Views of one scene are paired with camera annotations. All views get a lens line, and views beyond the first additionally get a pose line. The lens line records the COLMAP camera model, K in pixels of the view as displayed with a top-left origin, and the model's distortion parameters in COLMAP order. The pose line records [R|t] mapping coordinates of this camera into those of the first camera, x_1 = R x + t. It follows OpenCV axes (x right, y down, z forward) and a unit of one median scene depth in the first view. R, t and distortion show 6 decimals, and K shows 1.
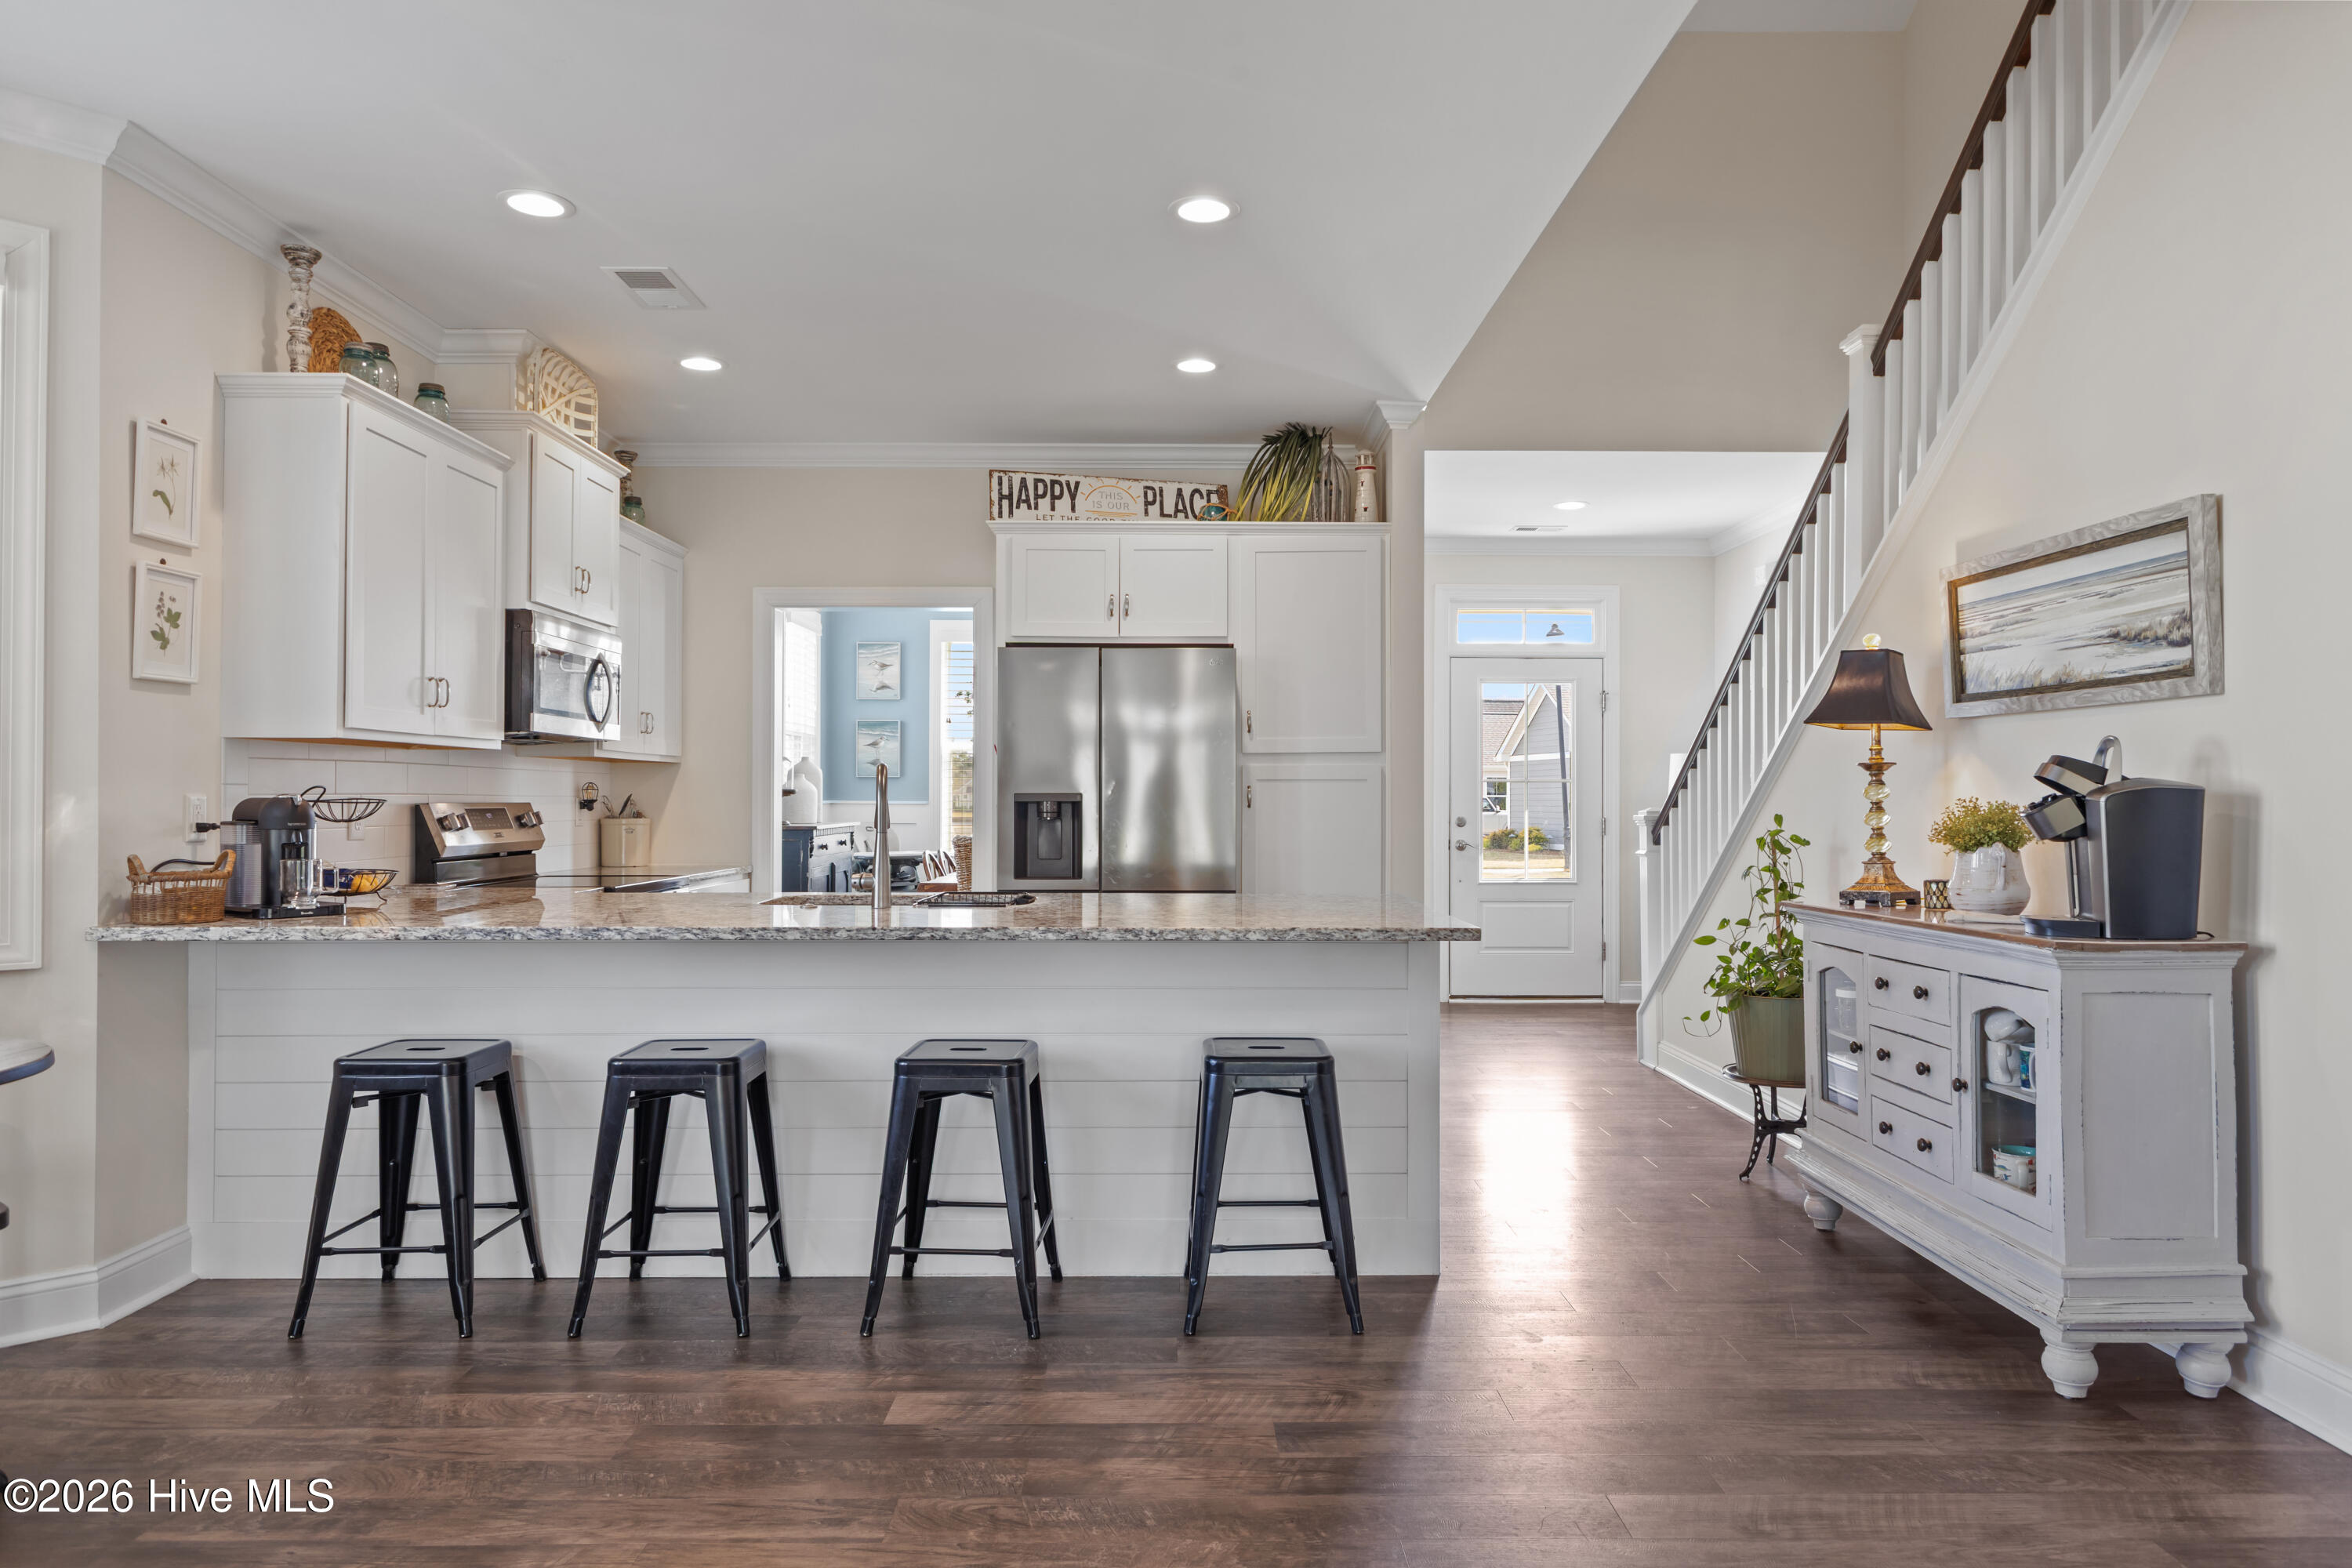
lens RADIAL K [[1459.0, 0, 1187.5], [0, 1459.0, 780.2], [0, 0, 1]] dist [-0.000542, -0.001435]
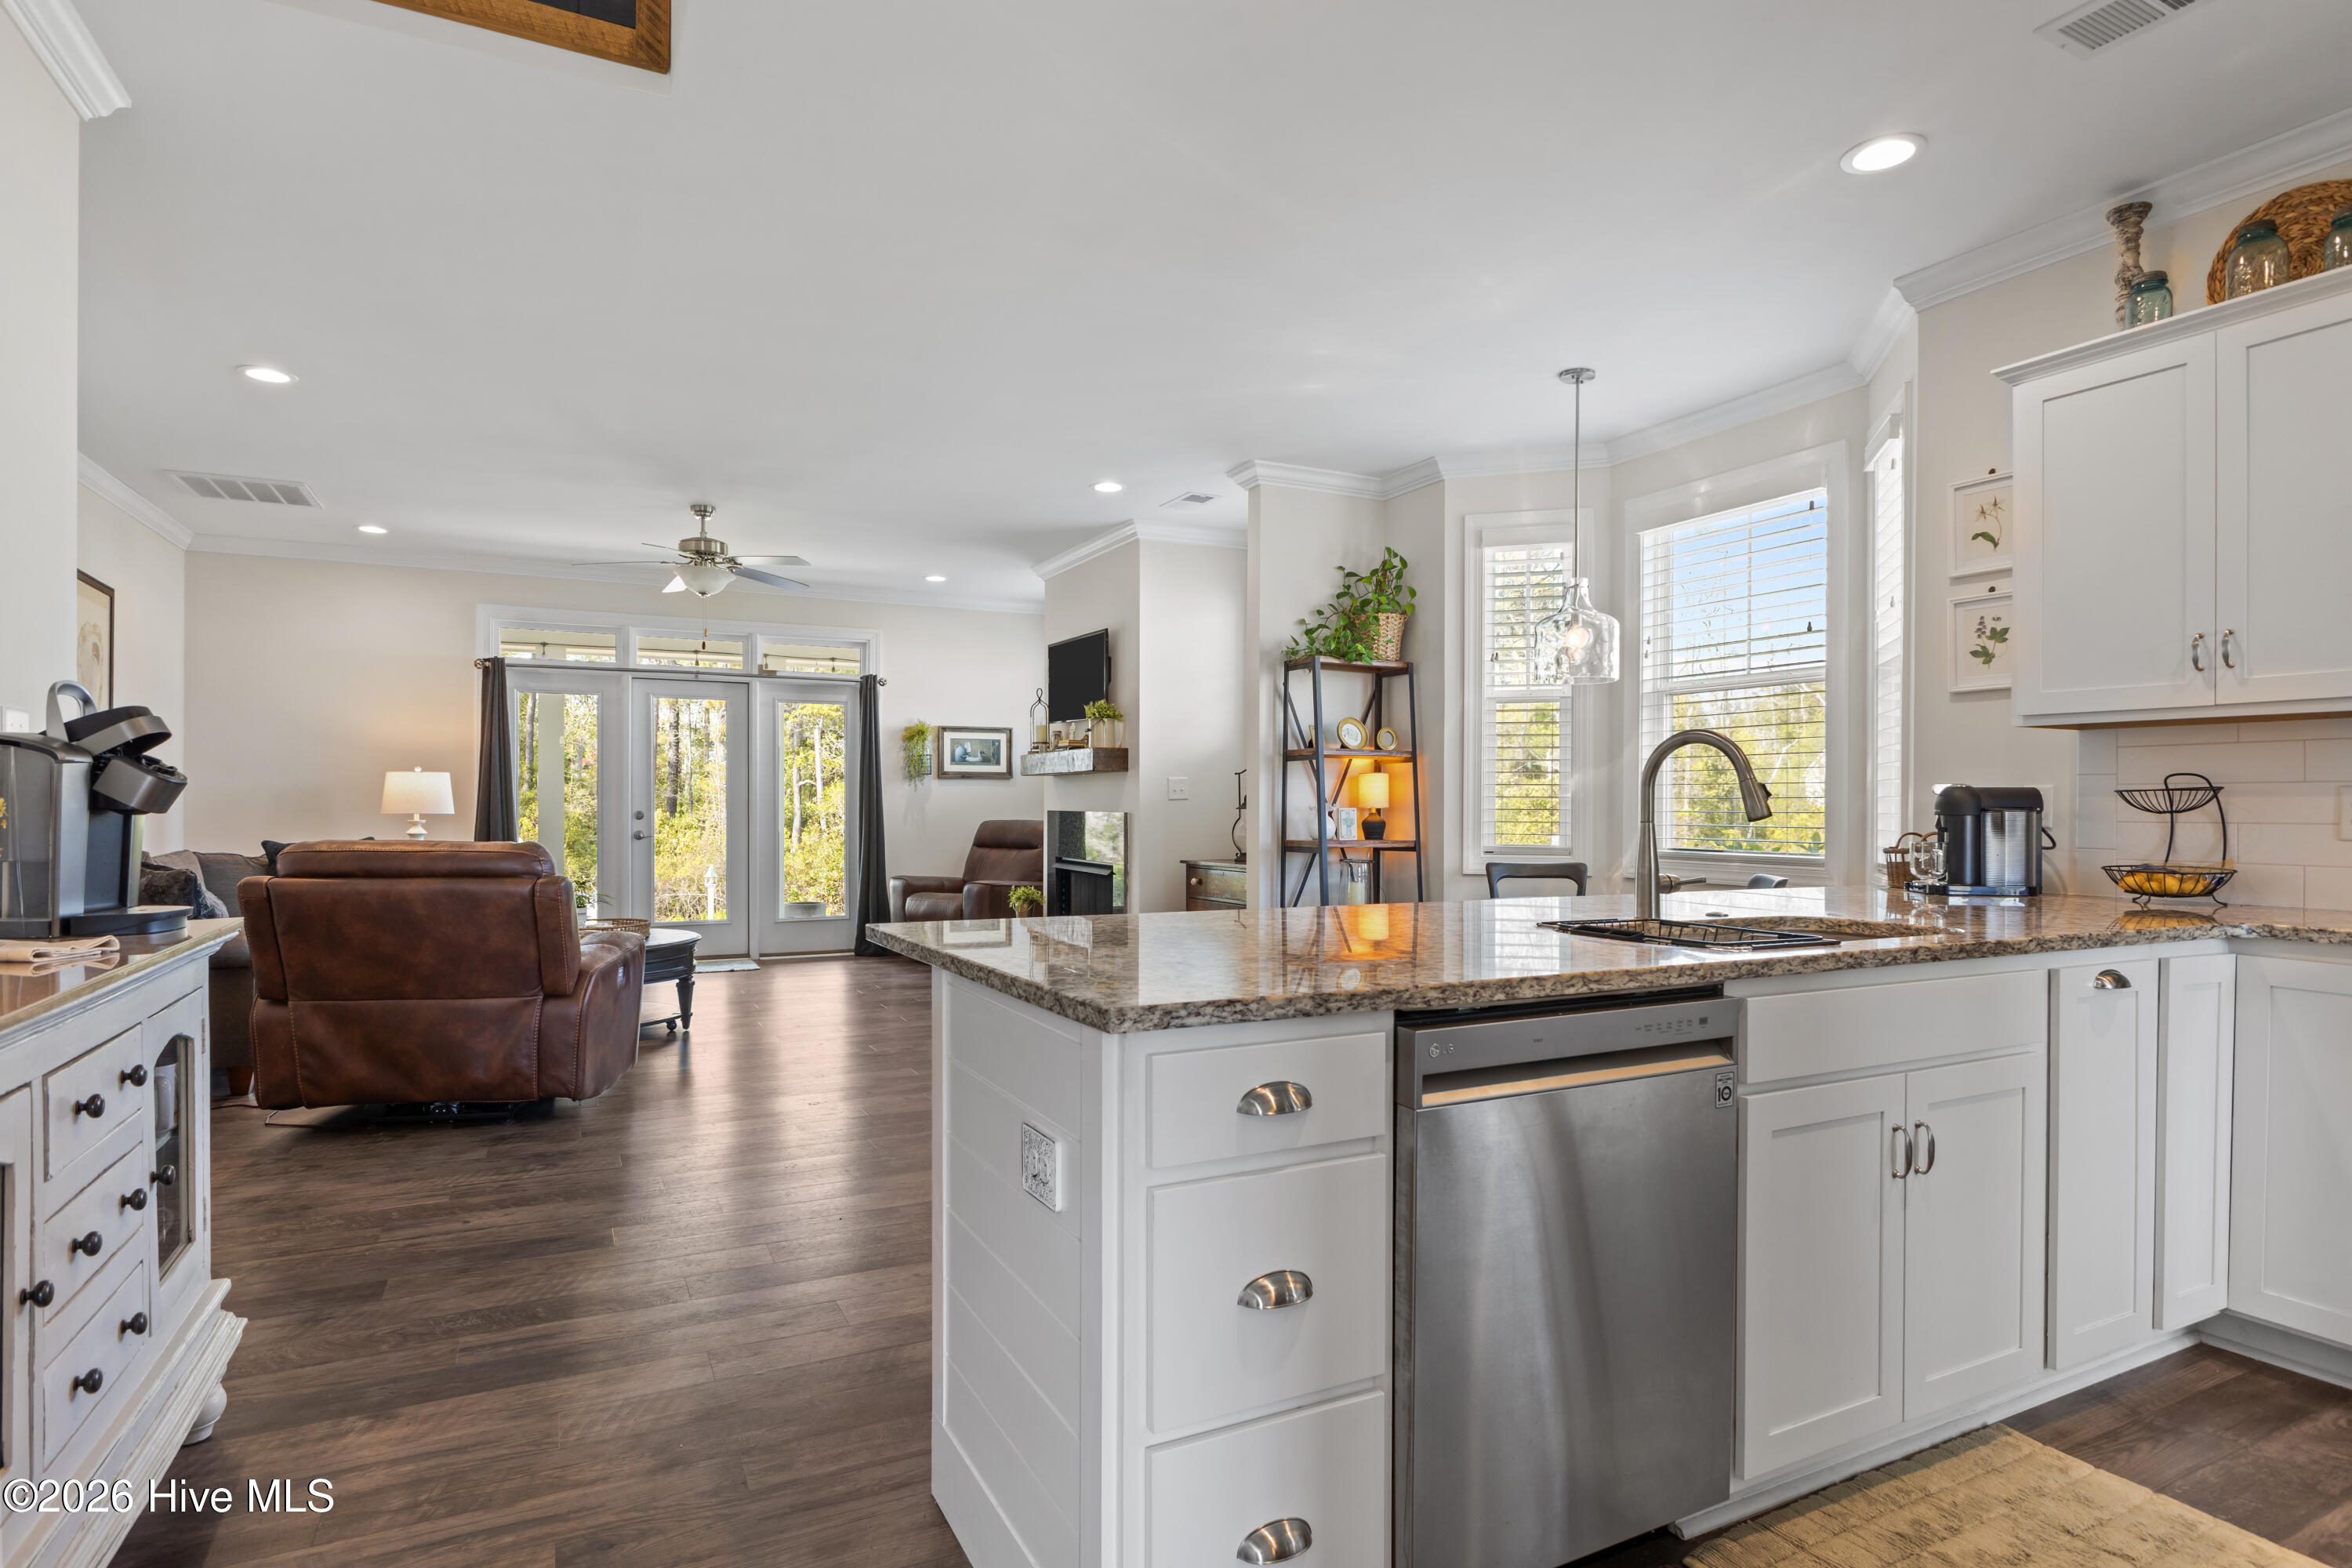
lens RADIAL K [[1237.4, 0, 1177.4], [0, 1237.4, 805.1], [0, 0, 1]] dist [0.001576, -0.004272]
pose [[-0.896883, -0.005925, -0.442227, 0.280083], [-0.000880, 0.999932, -0.011611, 0.031578], [0.442266, -0.010024, -0.896828, 1.346234]]
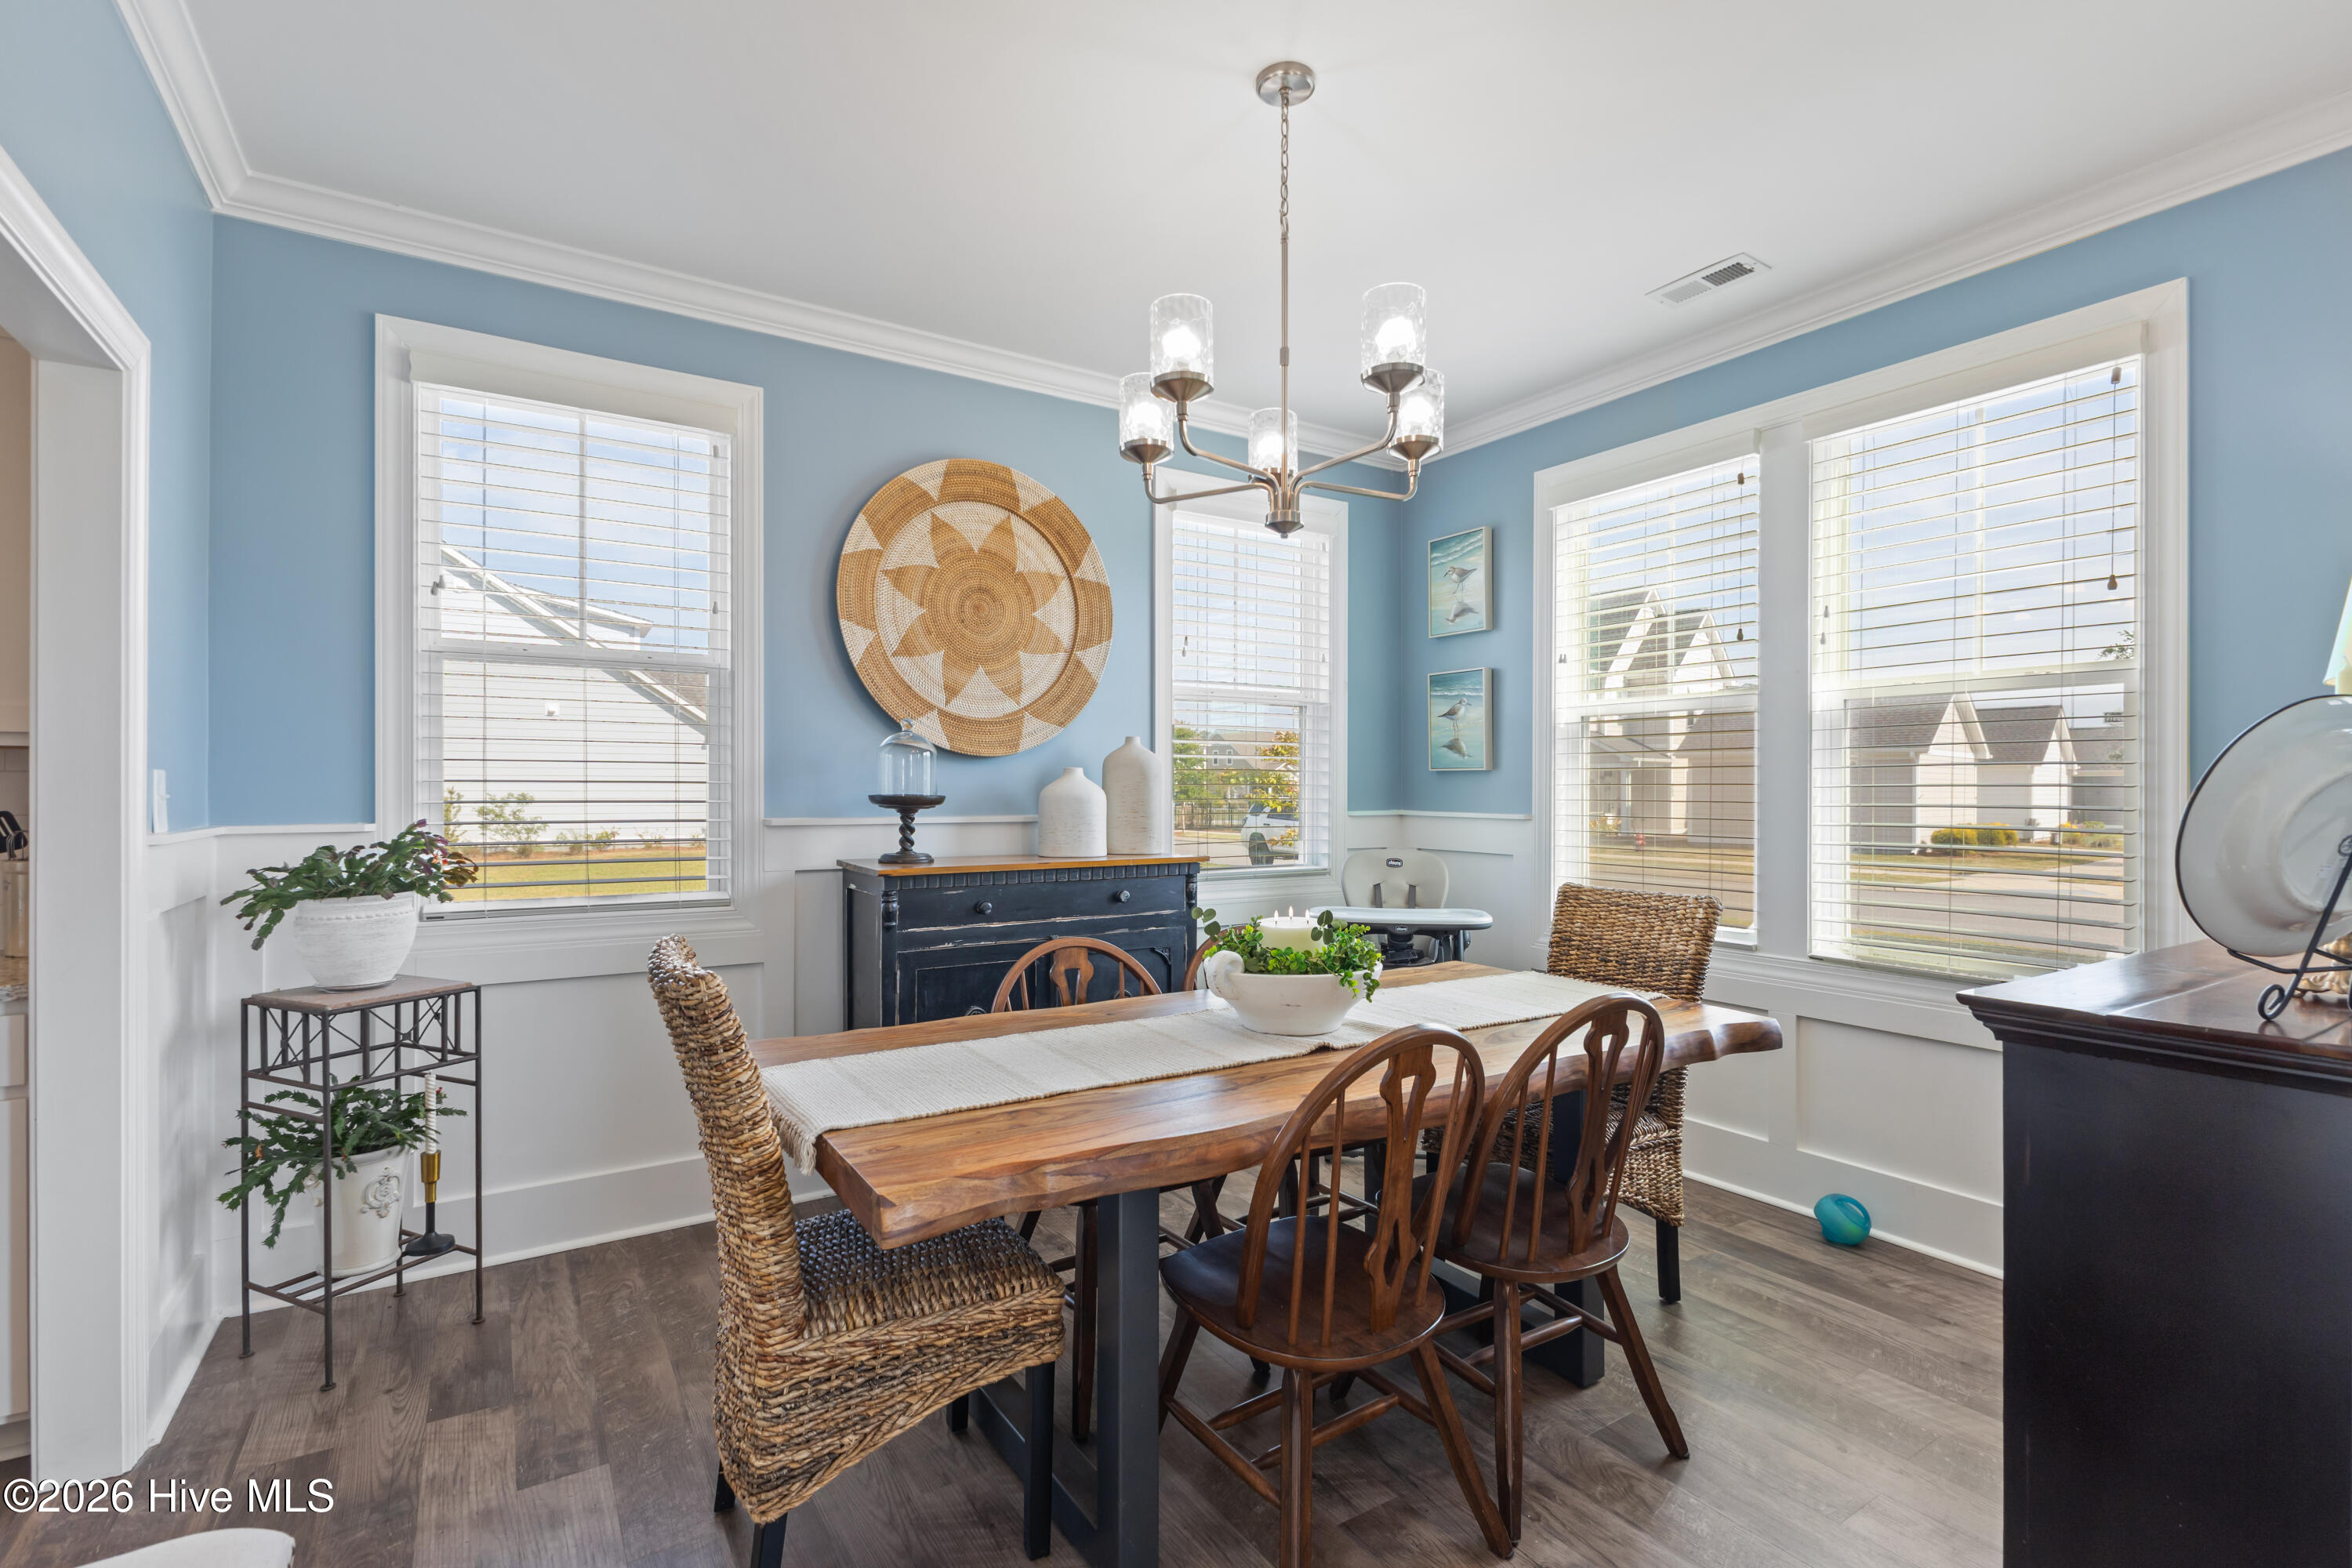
lens RADIAL K [[1059.7, 0, 1185.4], [0, 1059.7, 787.0], [0, 0, 1]] dist [-0.013861, -0.000559]
pose [[0.533951, -0.004935, -0.845501, 0.199005], [0.011731, 0.999930, 0.001572, 0.006183], [0.845434, -0.010758, 0.533972, 1.681040]]
